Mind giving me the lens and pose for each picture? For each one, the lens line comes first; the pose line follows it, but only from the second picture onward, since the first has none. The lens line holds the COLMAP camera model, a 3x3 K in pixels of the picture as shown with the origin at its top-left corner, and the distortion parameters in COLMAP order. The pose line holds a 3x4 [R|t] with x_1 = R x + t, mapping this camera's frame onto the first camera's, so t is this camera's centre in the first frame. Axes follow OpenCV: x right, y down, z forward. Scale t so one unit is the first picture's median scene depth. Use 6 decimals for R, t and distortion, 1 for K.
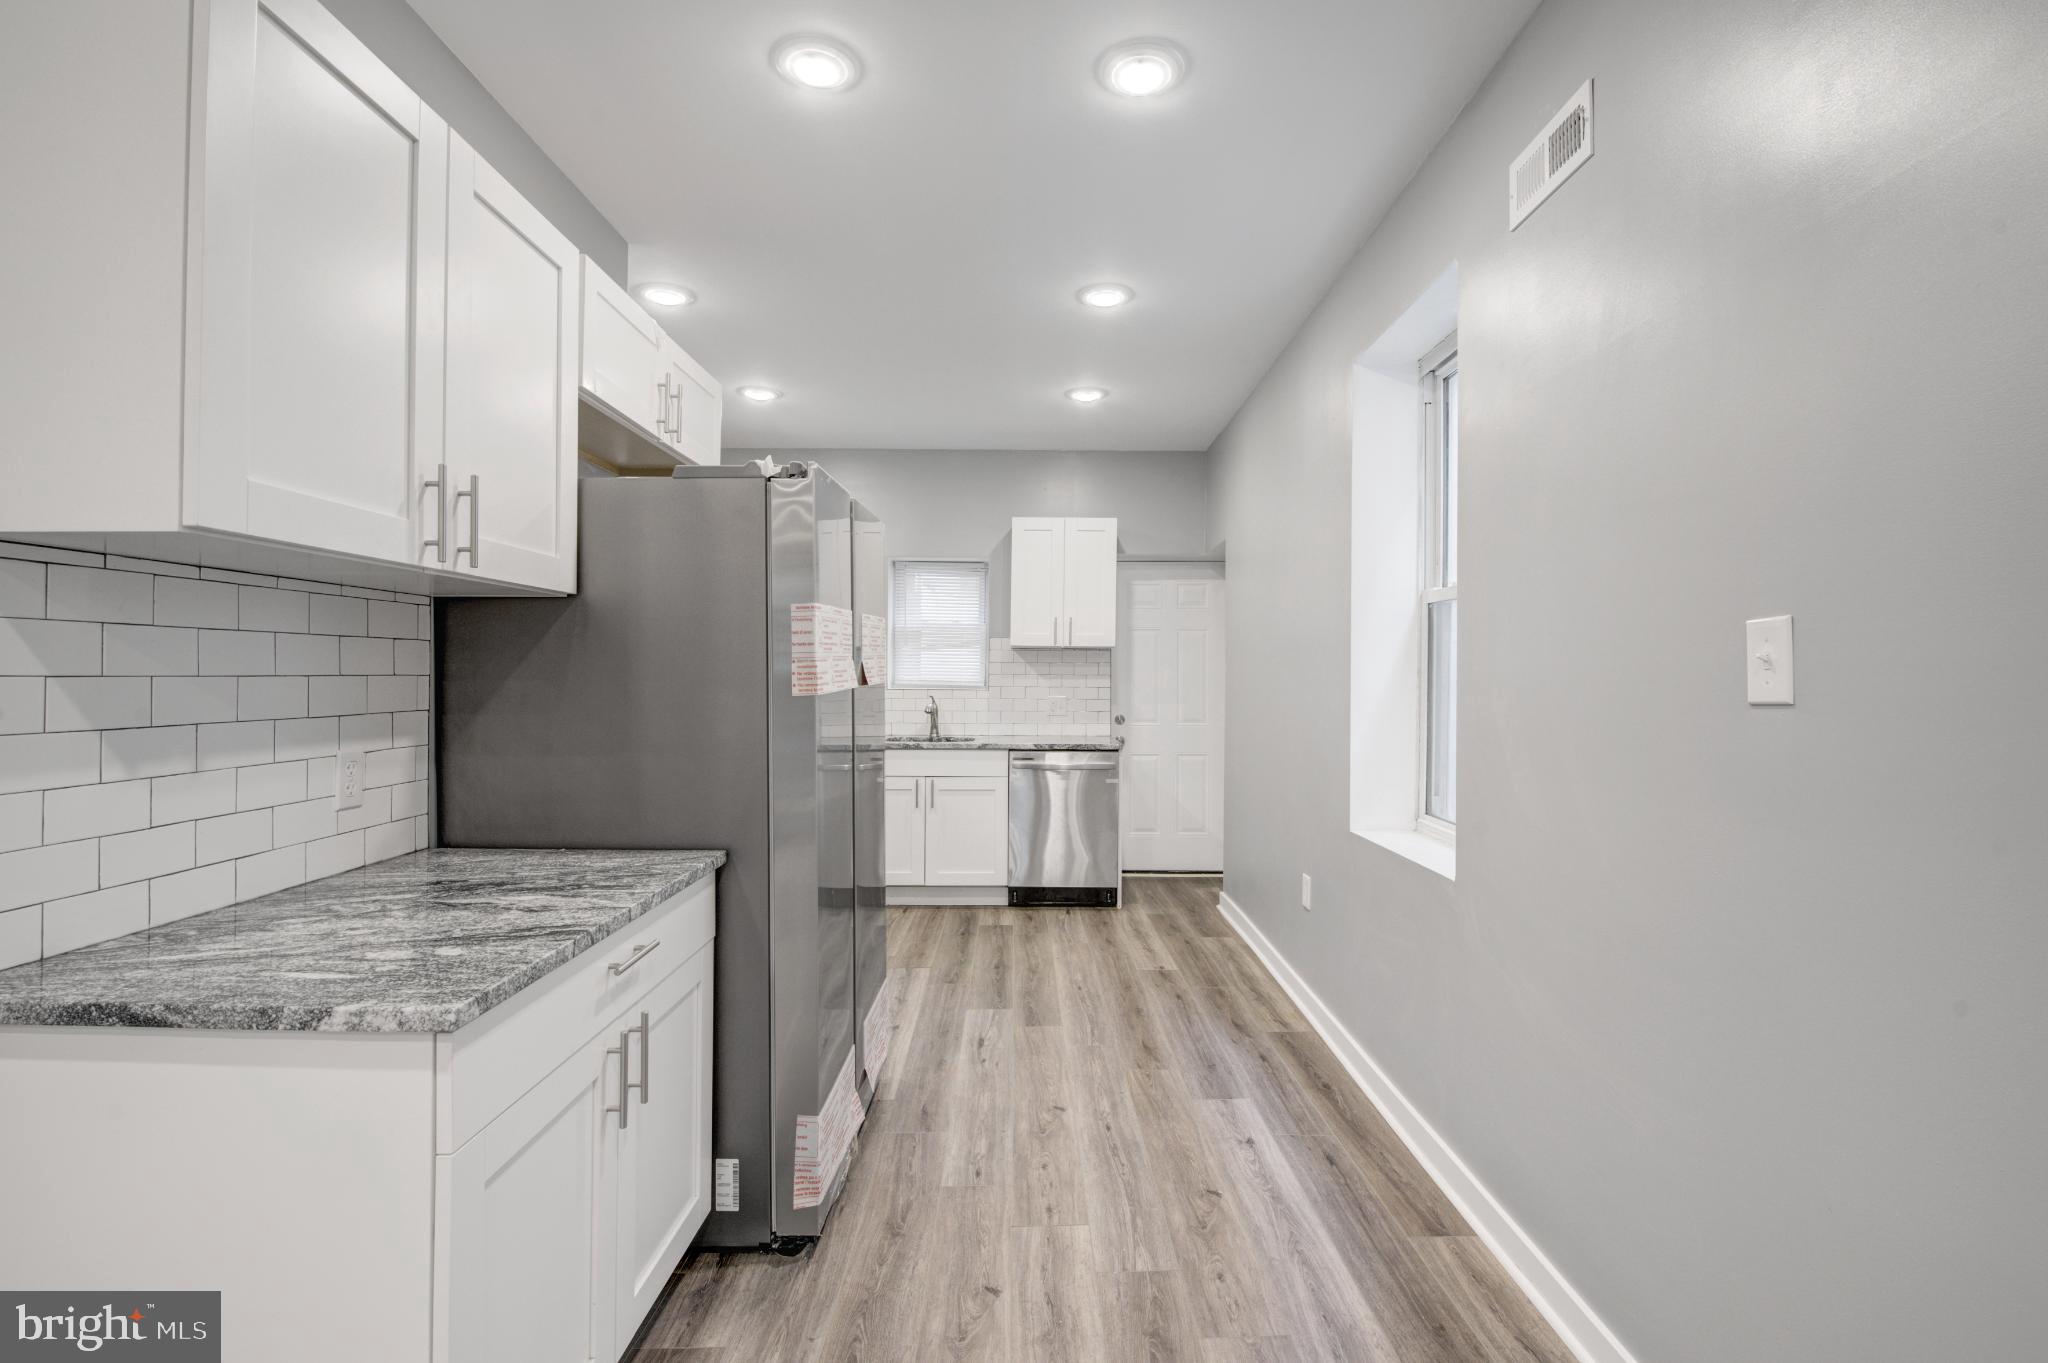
lens RADIAL K [[915.6, 0, 1024.0], [0, 915.6, 681.5], [0, 0, 1]] dist [-0.099468, -0.000010]
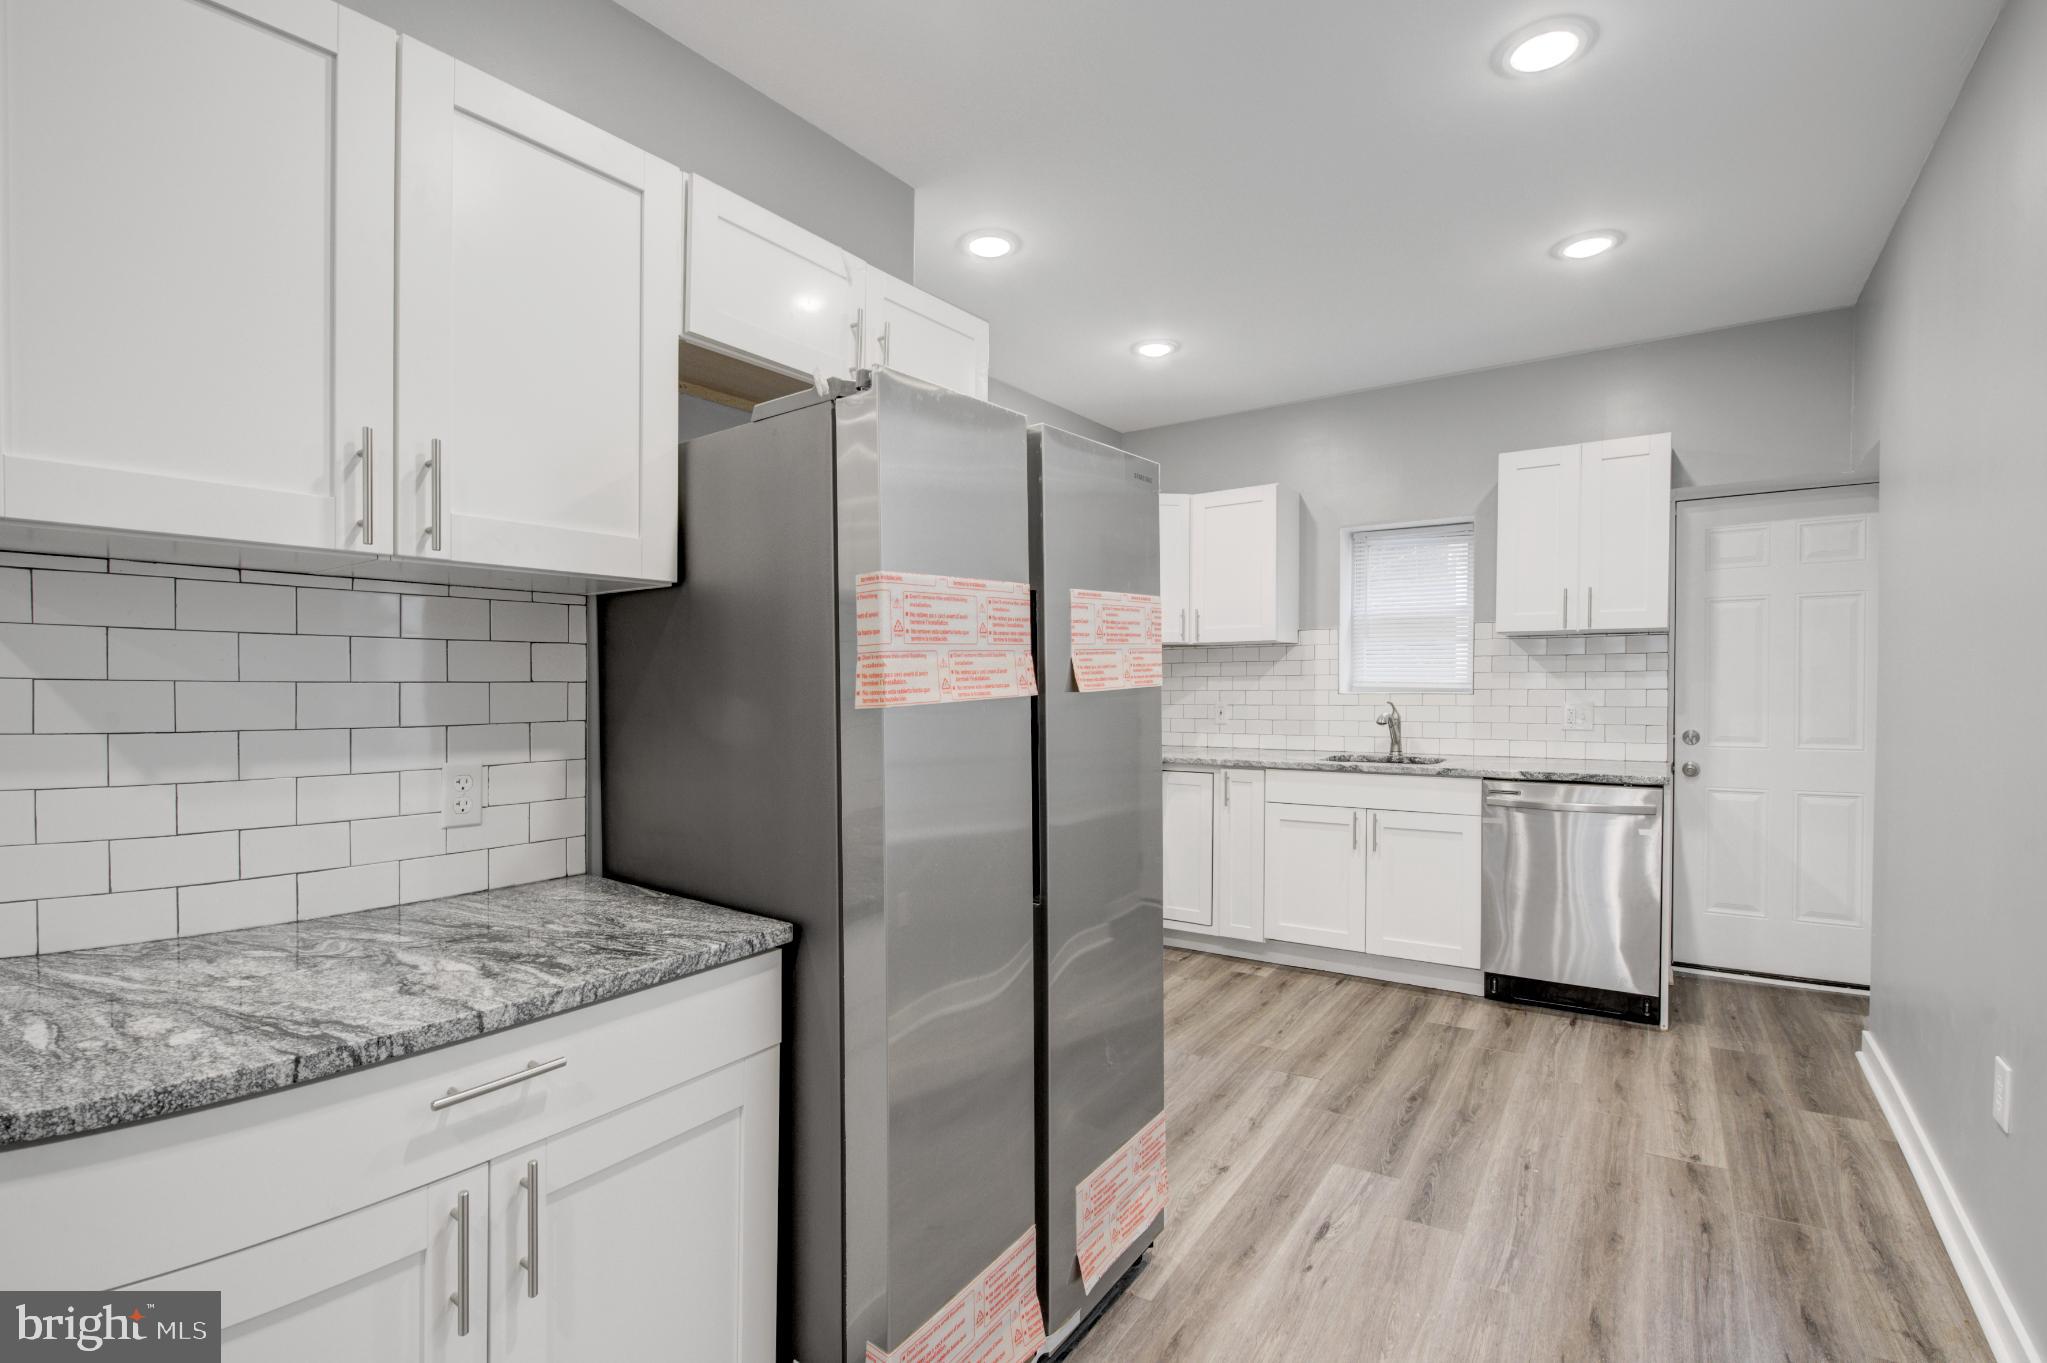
lens RADIAL K [[981.2, 0, 1023.5], [0, 981.2, 681.5], [0, 0, 1]] dist [-0.033894, 0.000338]
pose [[0.838874, -0.010280, -0.544229, 0.130193], [0.009030, 0.999947, -0.004970, 0.000076], [0.544251, -0.000745, 0.838922, 0.233088]]
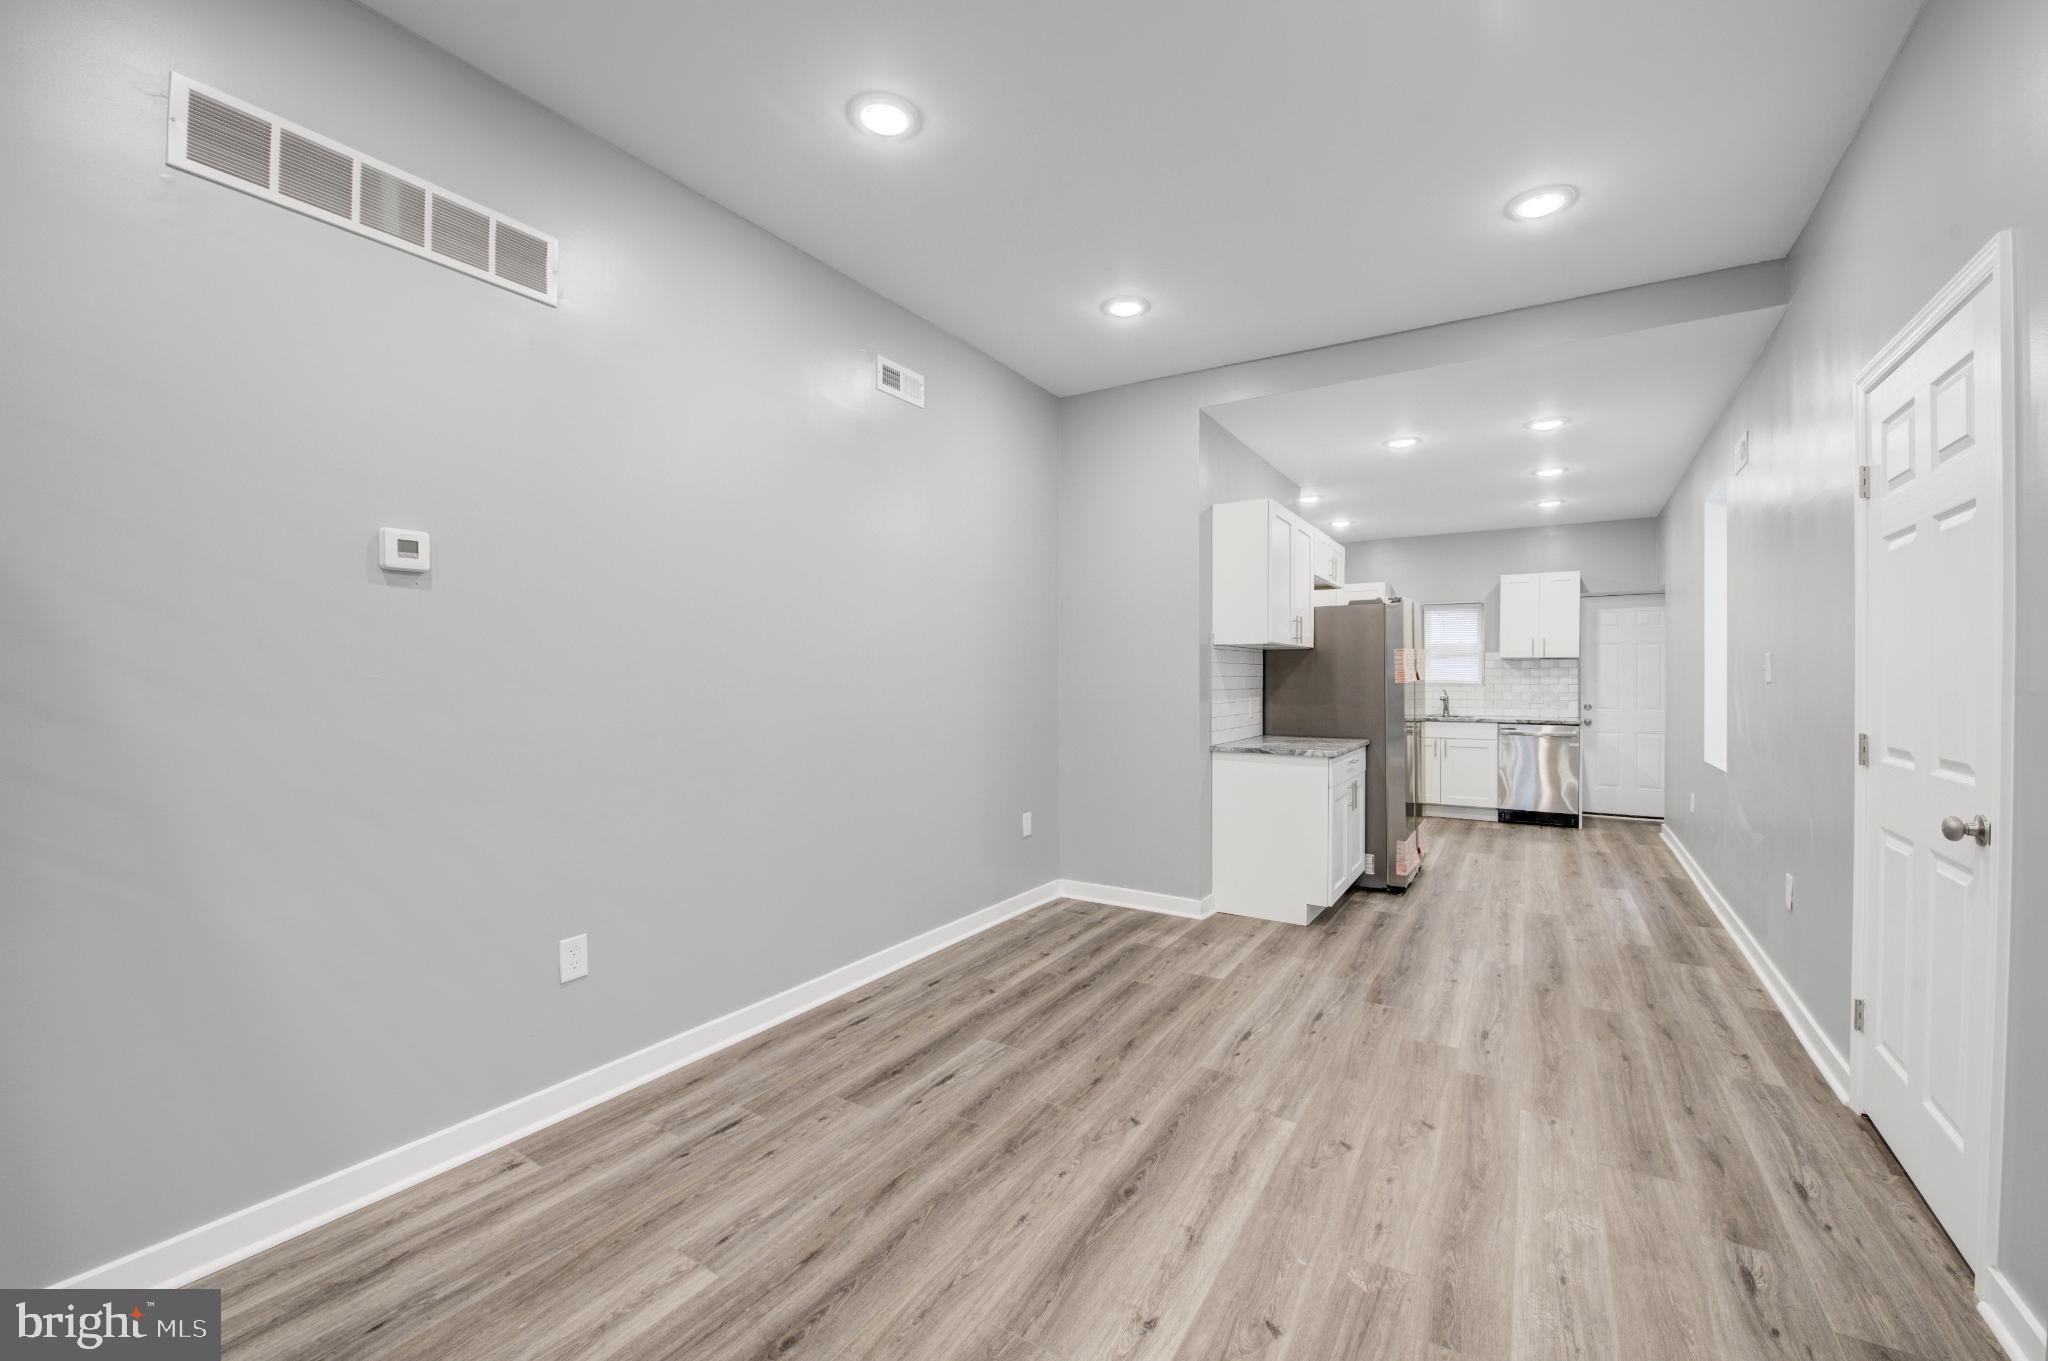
lens RADIAL K [[803.2, 0, 1077.8], [0, 803.2, 678.6], [0, 0, 1]] dist [-0.002402, -0.000197]
pose [[0.869532, -0.003316, -0.493865, 0.050973], [0.000272, 0.999981, -0.006236, 0.007995], [0.493876, 0.005288, 0.869516, -0.787388]]
